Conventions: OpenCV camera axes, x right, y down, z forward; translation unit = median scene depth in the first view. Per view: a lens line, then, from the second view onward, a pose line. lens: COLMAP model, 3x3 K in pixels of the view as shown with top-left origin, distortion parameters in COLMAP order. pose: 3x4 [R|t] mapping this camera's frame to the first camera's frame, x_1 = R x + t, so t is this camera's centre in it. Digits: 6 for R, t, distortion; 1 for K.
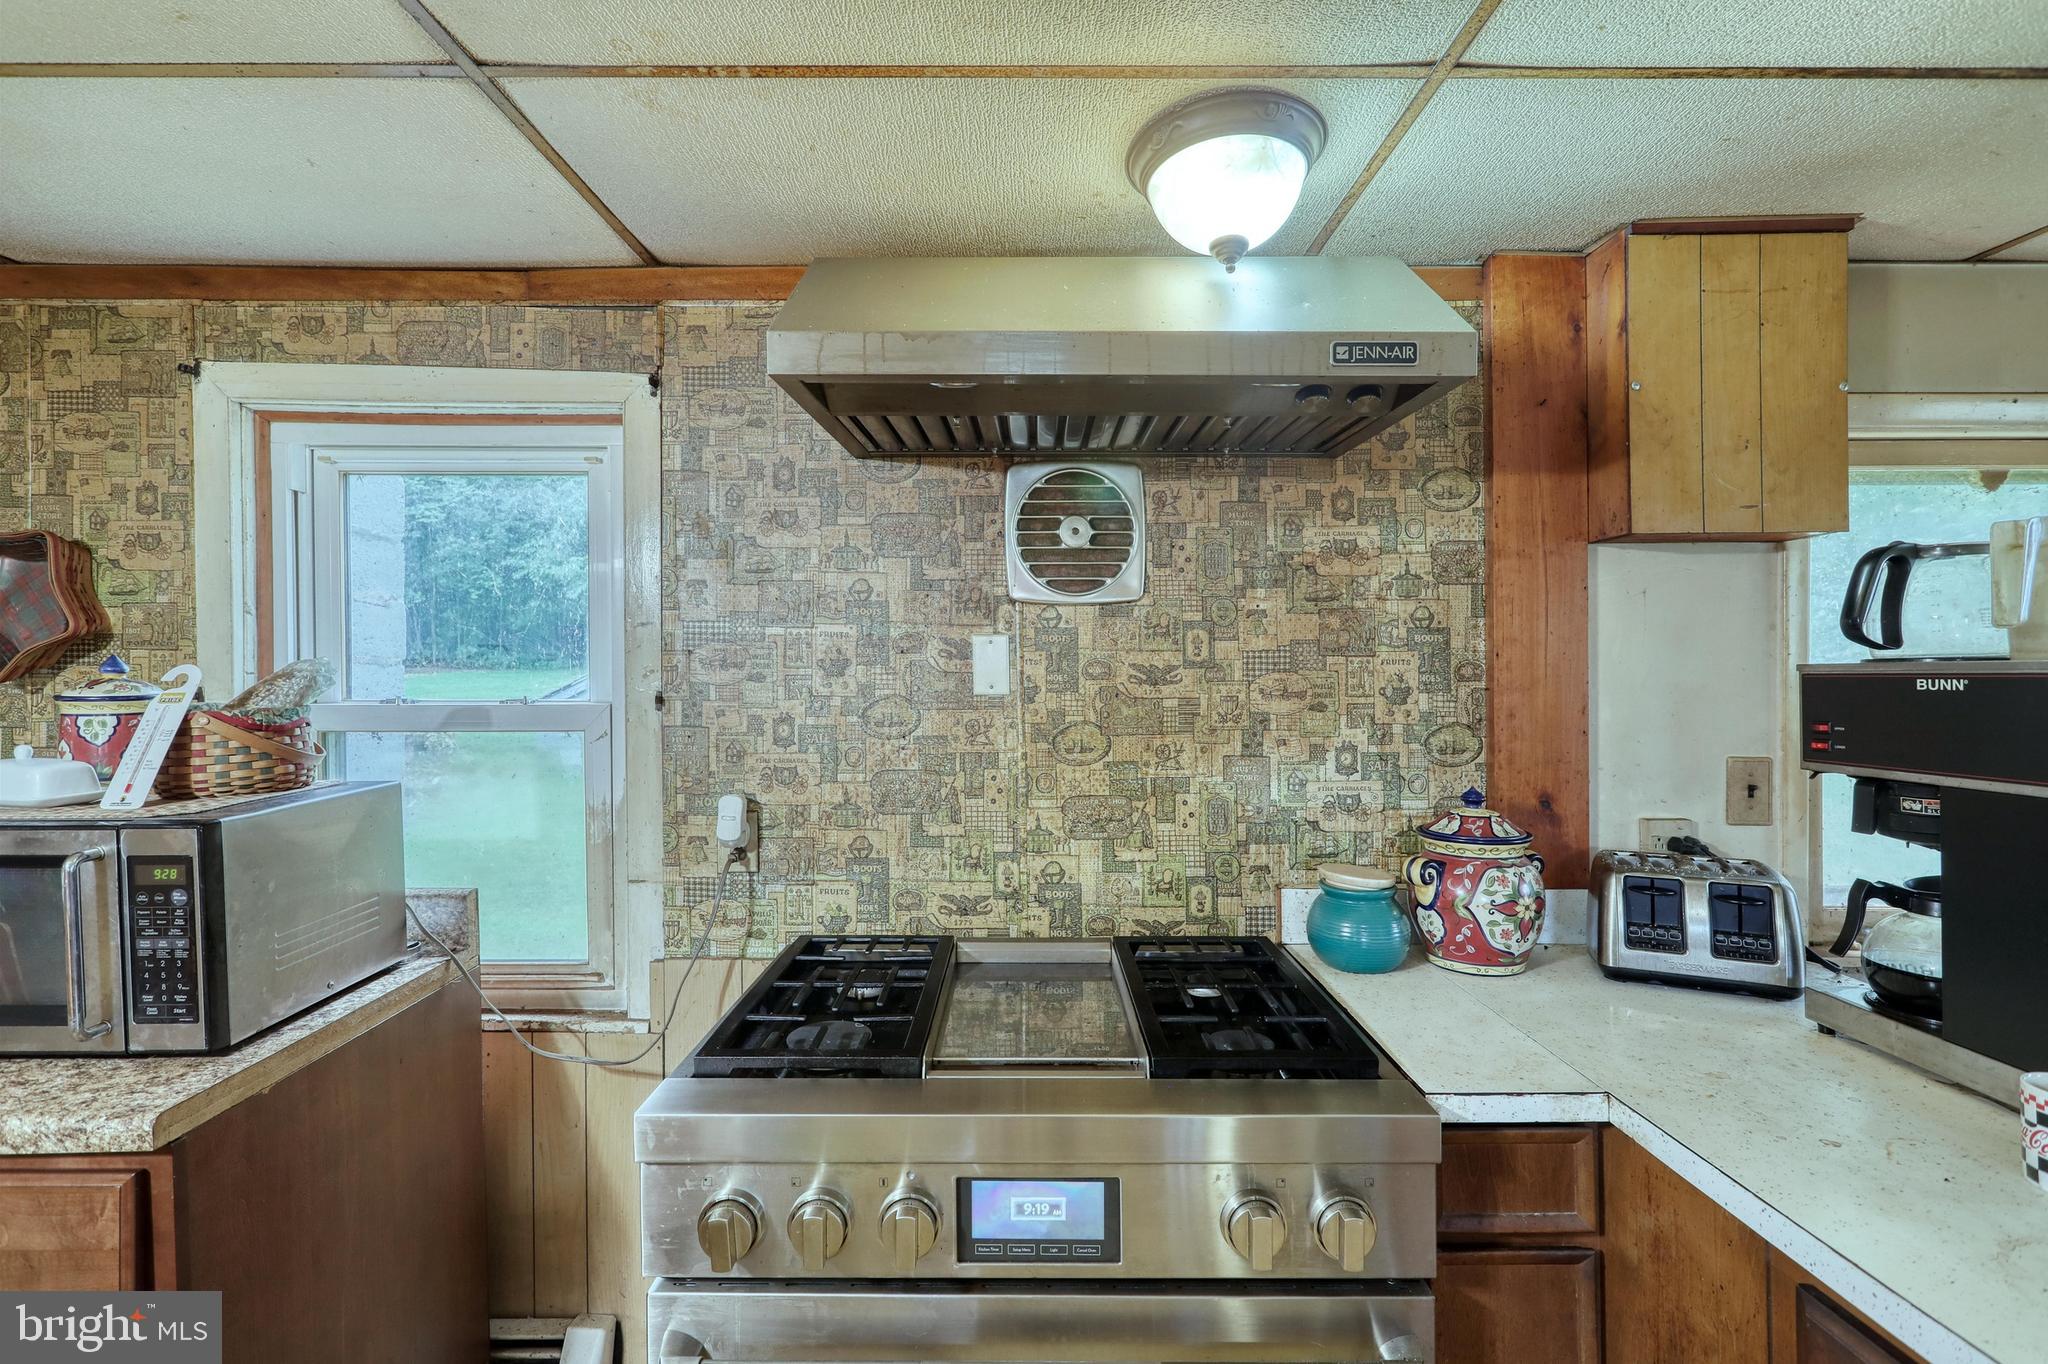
lens RADIAL K [[1014.9, 0, 982.0], [0, 1014.9, 673.6], [0, 0, 1]] dist [-0.003045, 0.001664]
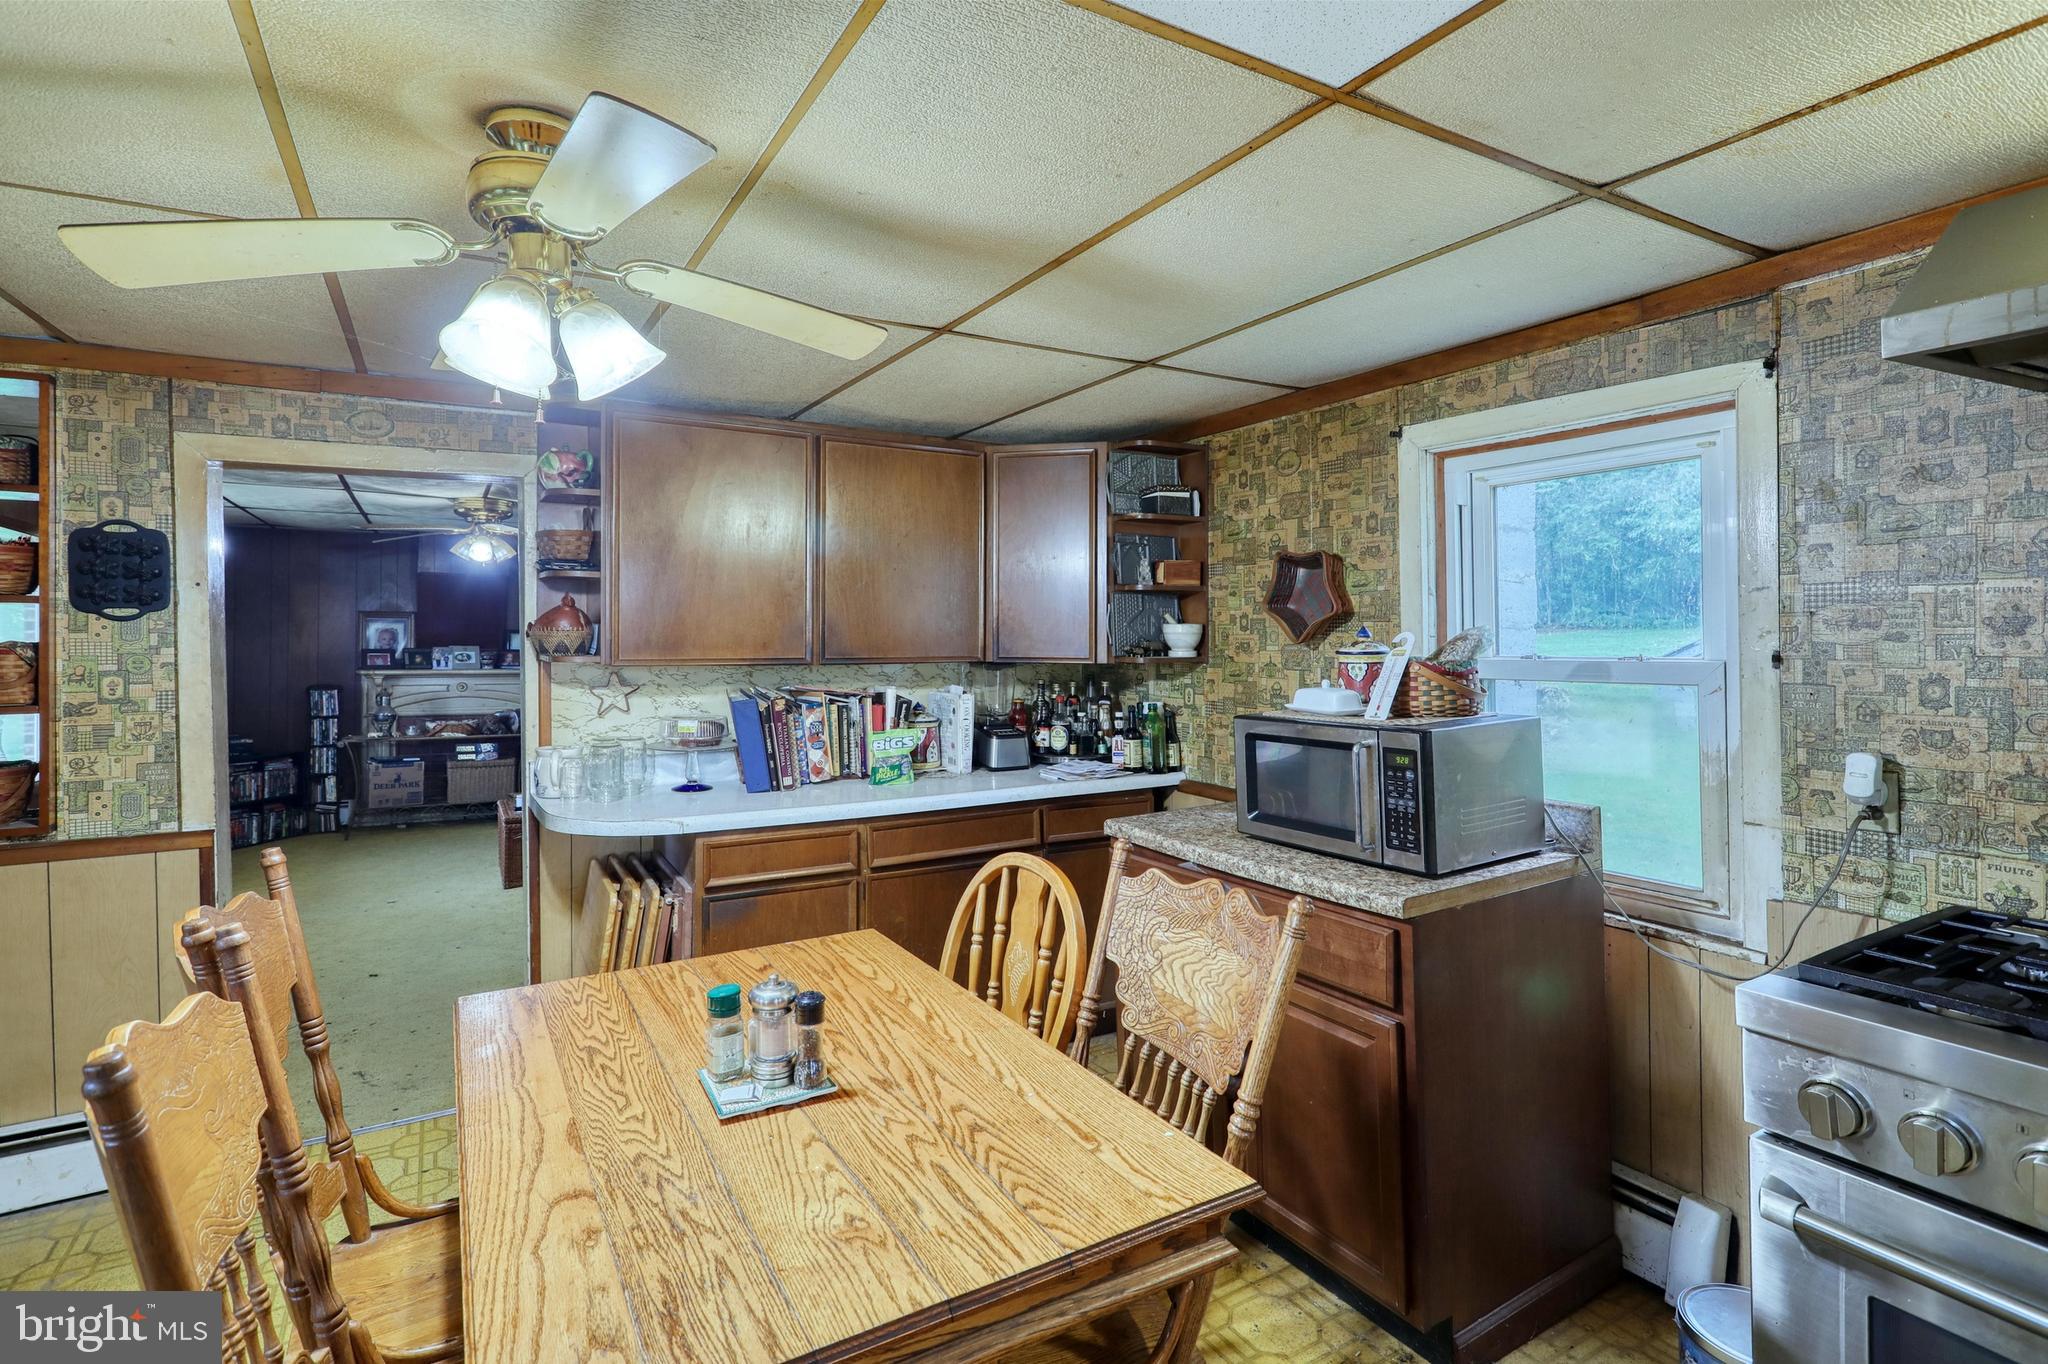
lens RADIAL K [[940.8, 0, 1025.4], [0, 940.8, 646.5], [0, 0, 1]] dist [-0.009418, 0.007104]
pose [[0.536521, 0.001697, -0.843885, 0.094760], [0.009769, 0.999918, 0.008222, -0.002914], [0.843830, -0.012656, 0.536461, -0.207917]]
